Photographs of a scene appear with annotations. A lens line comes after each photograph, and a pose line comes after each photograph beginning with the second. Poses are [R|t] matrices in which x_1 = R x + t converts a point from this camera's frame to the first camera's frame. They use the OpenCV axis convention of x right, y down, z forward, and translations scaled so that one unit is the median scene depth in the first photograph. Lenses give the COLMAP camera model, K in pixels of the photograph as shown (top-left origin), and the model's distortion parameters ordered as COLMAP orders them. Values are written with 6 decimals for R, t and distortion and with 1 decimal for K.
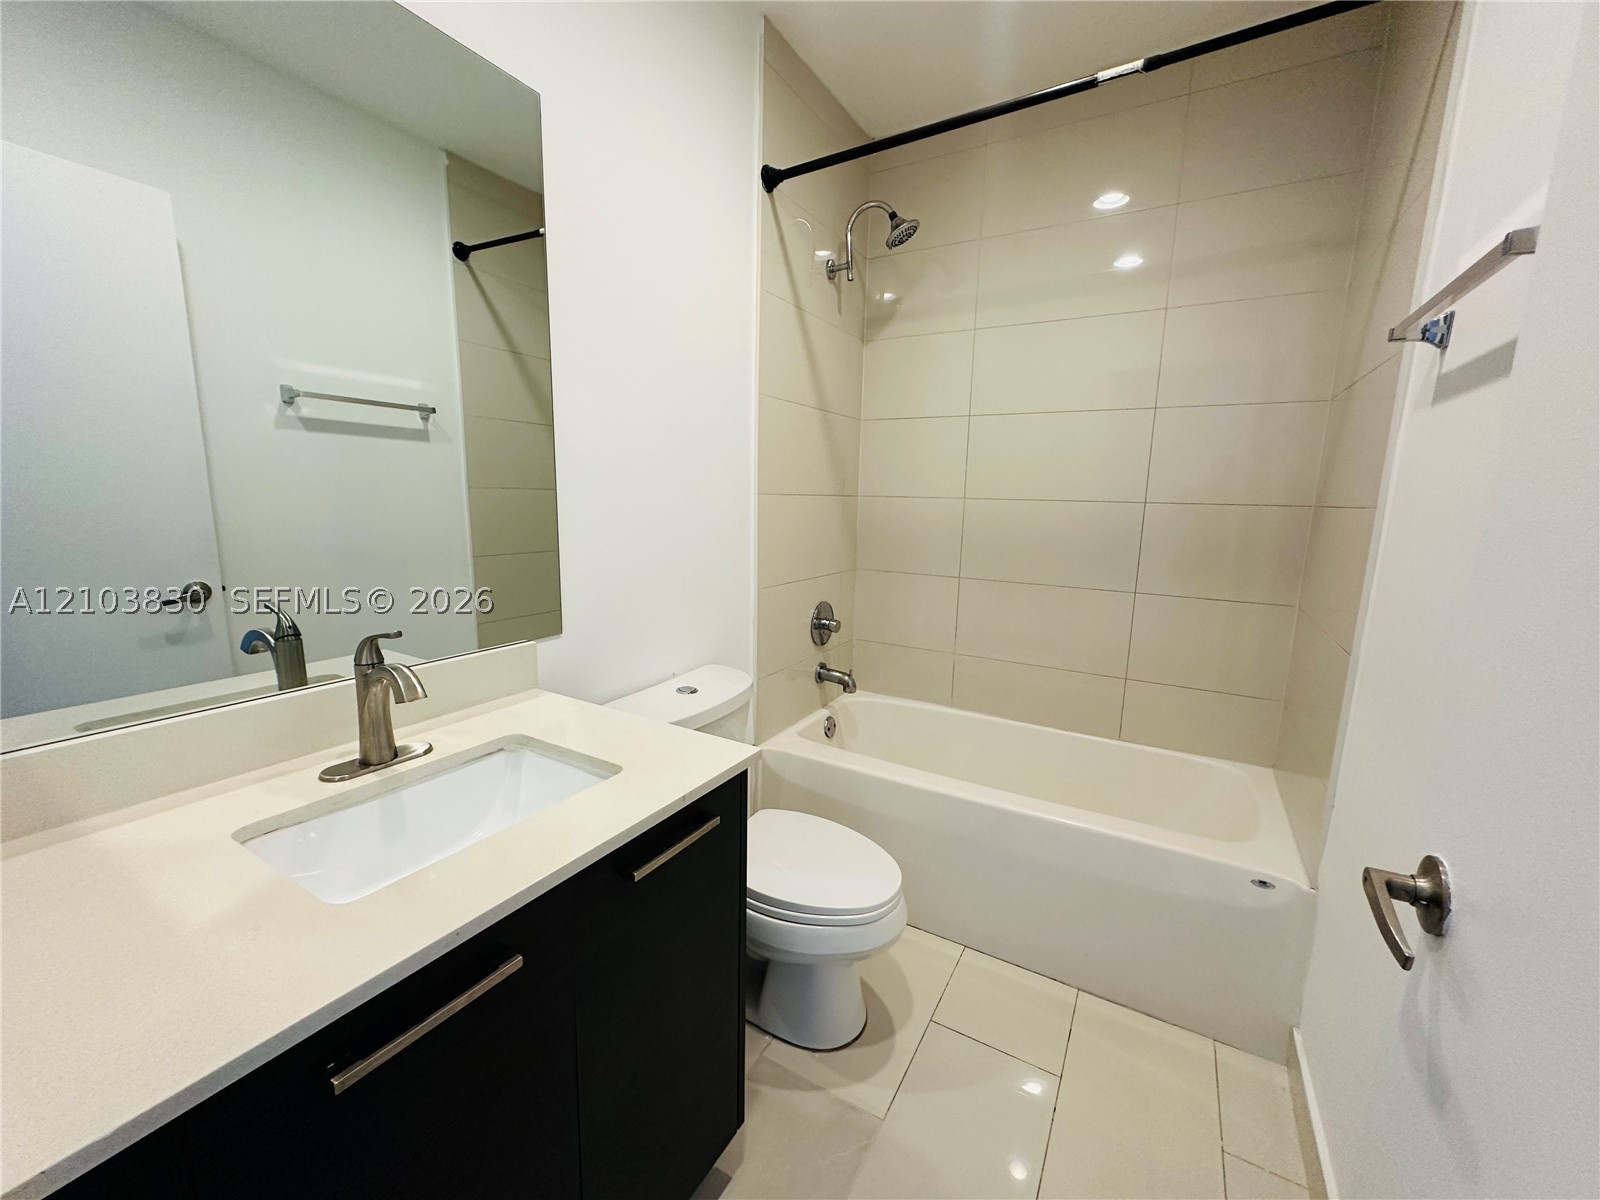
lens RADIAL K [[639.9, 0, 800.0], [0, 639.9, 600.0], [0, 0, 1]] dist [-0.000799, -0.000044]
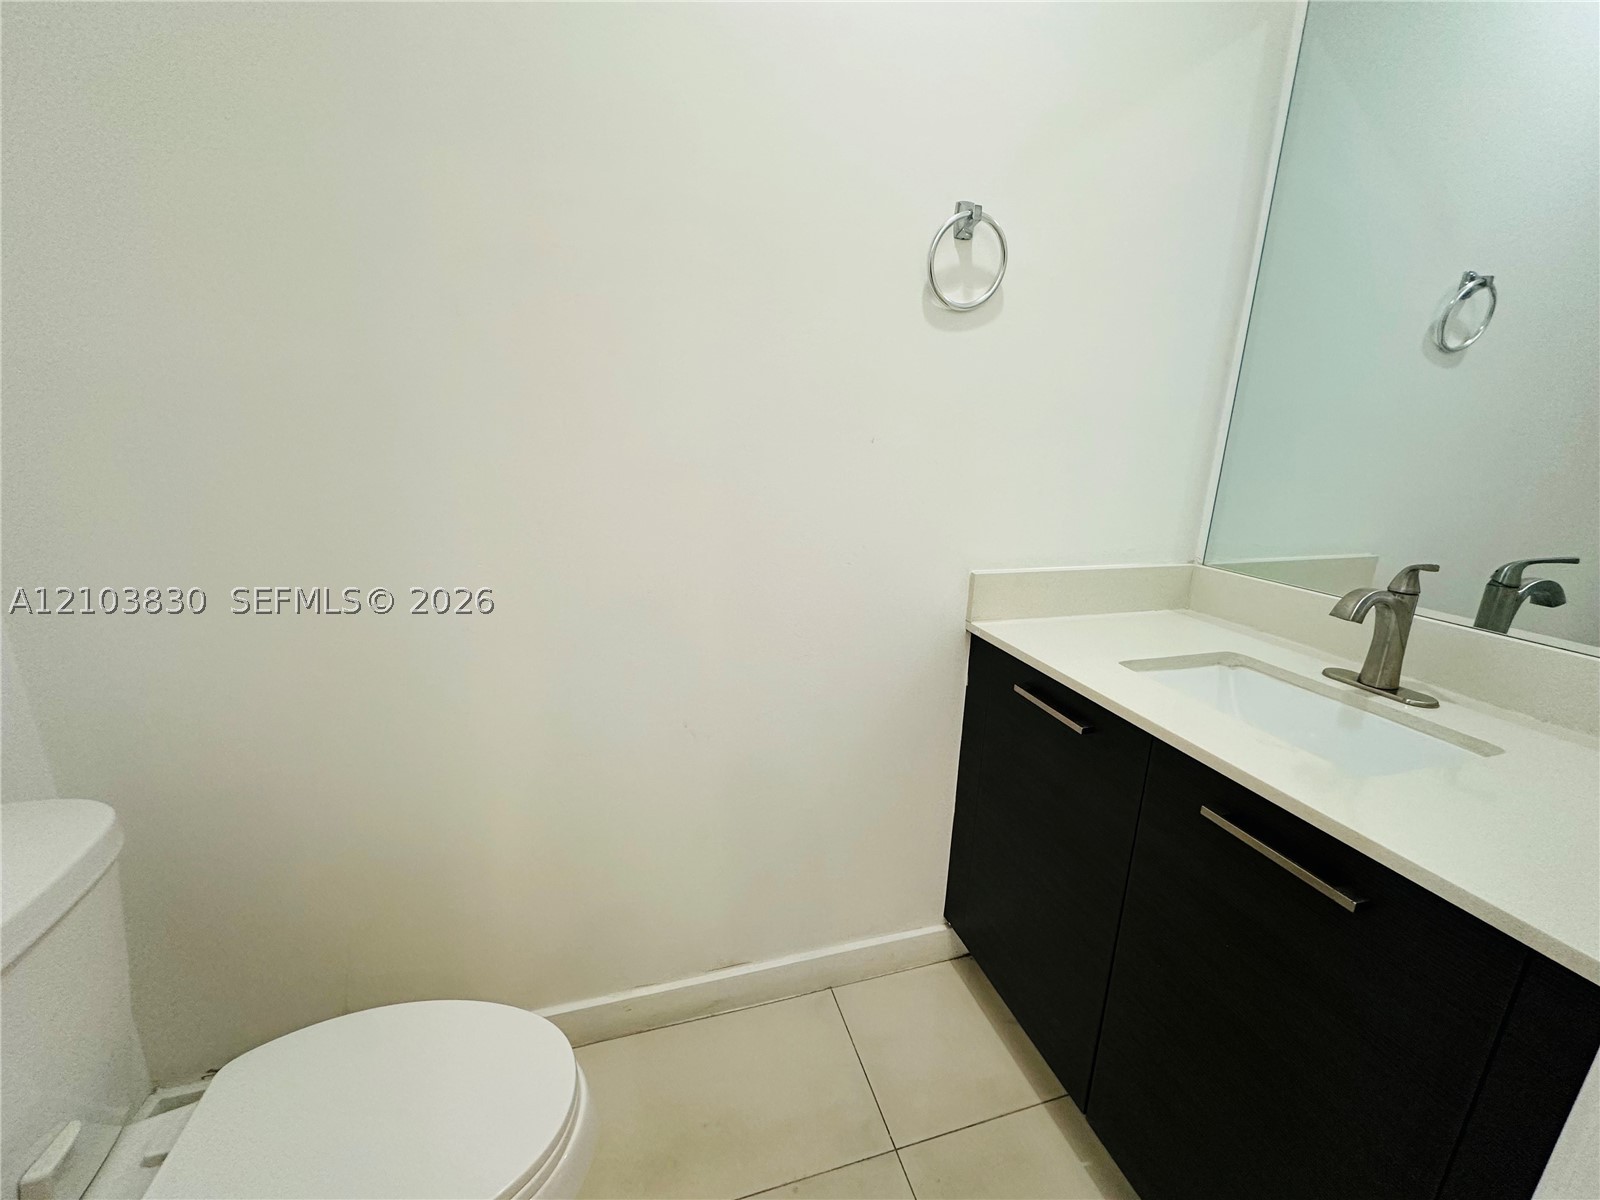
lens RADIAL K [[639.9, 0, 800.0], [0, 639.9, 600.0], [0, 0, 1]] dist [-0.000799, -0.000044]
pose [[-0.675324, 0.132555, -0.725511, 1.086081], [-0.170261, 0.929123, 0.328239, -0.145812], [0.717599, 0.345194, -0.604891, 0.930020]]
